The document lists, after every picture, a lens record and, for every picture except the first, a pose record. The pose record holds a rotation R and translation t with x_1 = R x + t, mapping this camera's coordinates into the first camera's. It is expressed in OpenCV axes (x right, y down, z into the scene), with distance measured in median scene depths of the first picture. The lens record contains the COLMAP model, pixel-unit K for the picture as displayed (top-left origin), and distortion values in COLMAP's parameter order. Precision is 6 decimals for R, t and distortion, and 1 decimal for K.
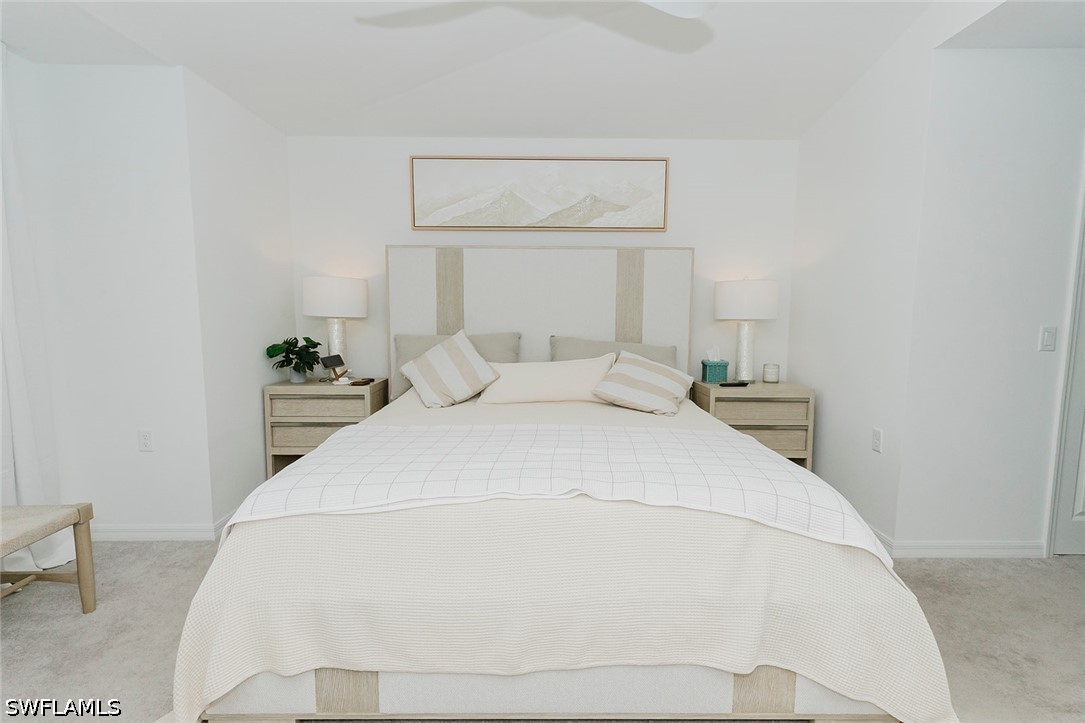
lens RADIAL K [[528.7, 0, 544.5], [0, 528.7, 362.0], [0, 0, 1]] dist [0.001655, 0.000800]
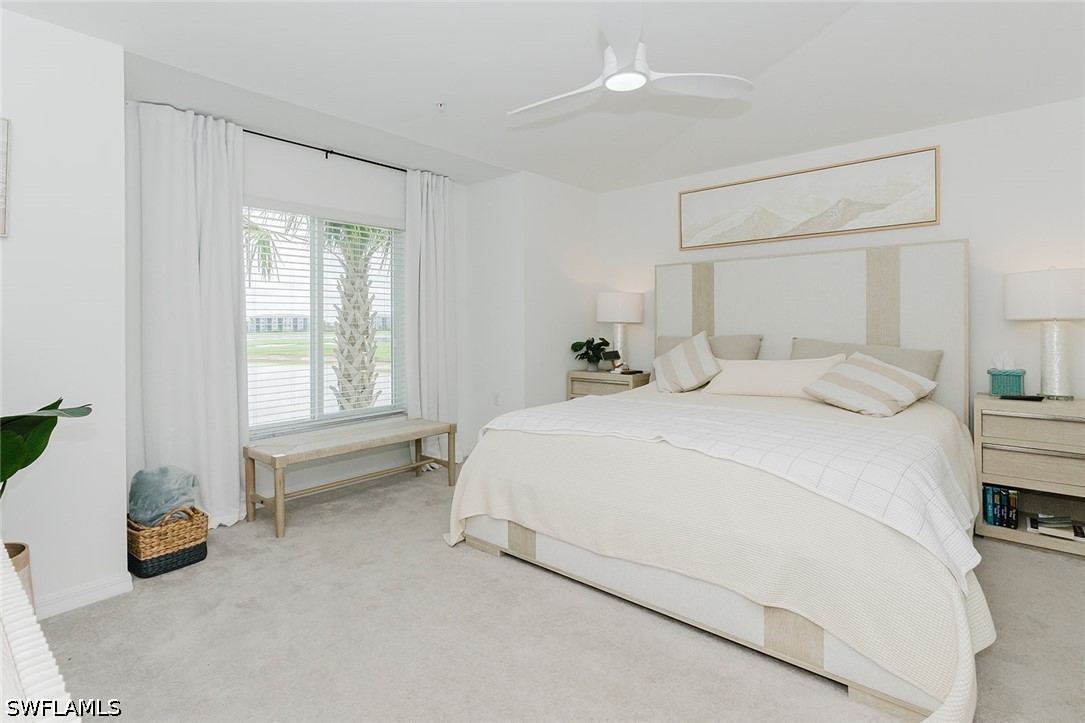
lens RADIAL K [[532.0, 0, 544.0], [0, 532.0, 320.4], [0, 0, 1]] dist [0.000726, 0.000248]
pose [[0.754407, -0.014844, -0.656239, 0.331728], [-0.056073, 0.994632, -0.086960, 0.035592], [0.654008, 0.102401, 0.749525, -0.113152]]
